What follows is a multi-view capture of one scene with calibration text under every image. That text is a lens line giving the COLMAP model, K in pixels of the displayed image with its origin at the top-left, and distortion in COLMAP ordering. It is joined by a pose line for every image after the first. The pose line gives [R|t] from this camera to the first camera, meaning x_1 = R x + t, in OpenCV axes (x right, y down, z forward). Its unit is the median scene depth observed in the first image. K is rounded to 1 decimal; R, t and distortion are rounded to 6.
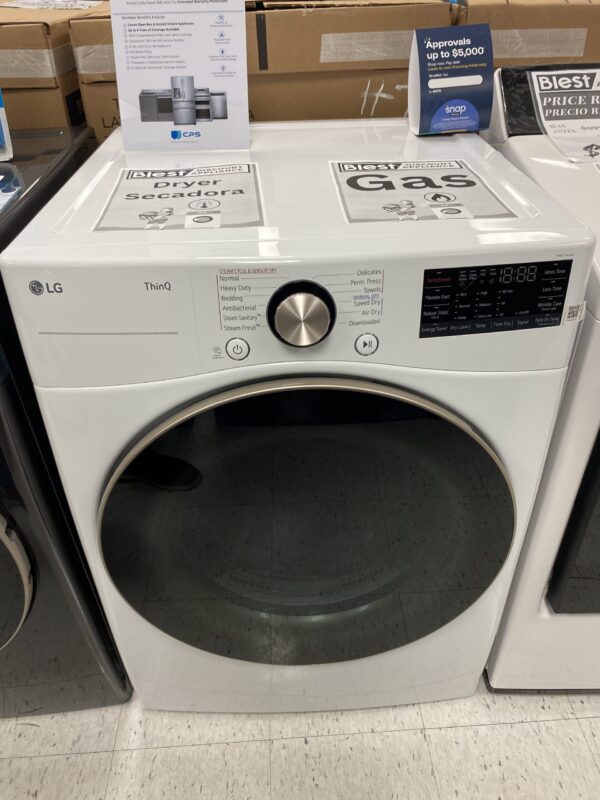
lens RADIAL K [[611.6, 0, 296.0], [0, 611.6, 401.9], [0, 0, 1]] dist [0.022095, -0.021510]
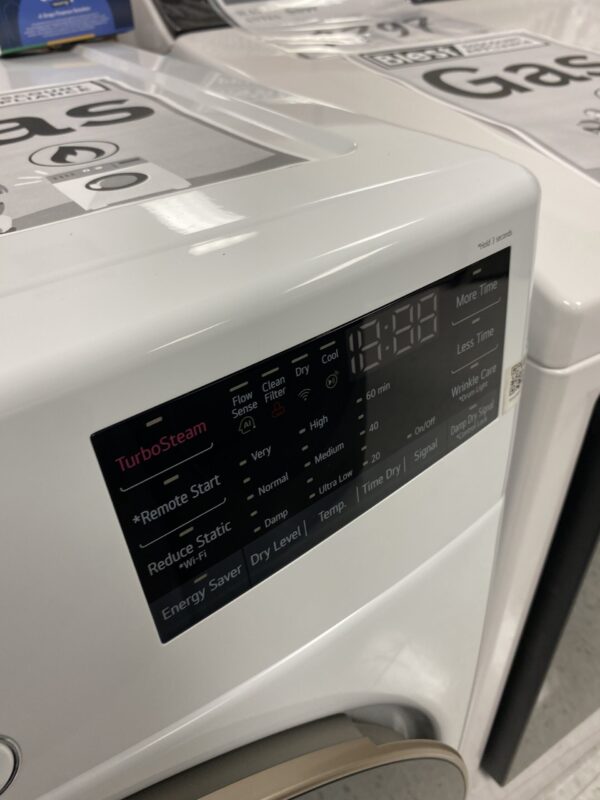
lens RADIAL K [[611.6, 0, 299.4], [0, 611.6, 394.3], [0, 0, 1]] dist [0.022095, -0.021510]
pose [[0.857040, -0.326233, 0.398817, 0.154128], [0.322039, 0.943371, 0.079633, -0.181418], [-0.402211, 0.060186, 0.913566, 0.610949]]
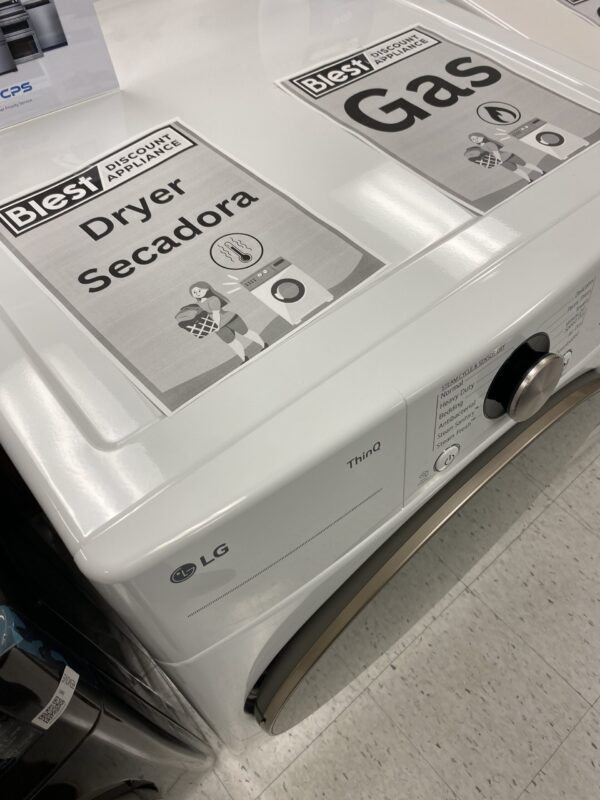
lens RADIAL K [[611.6, 0, 305.2], [0, 611.6, 401.0], [0, 0, 1]] dist [0.022095, -0.021510]
pose [[0.787823, -0.490493, 0.372493, -0.387440], [0.346869, 0.853108, 0.389730, -0.403583], [-0.508937, -0.177832, 0.842235, 0.435078]]
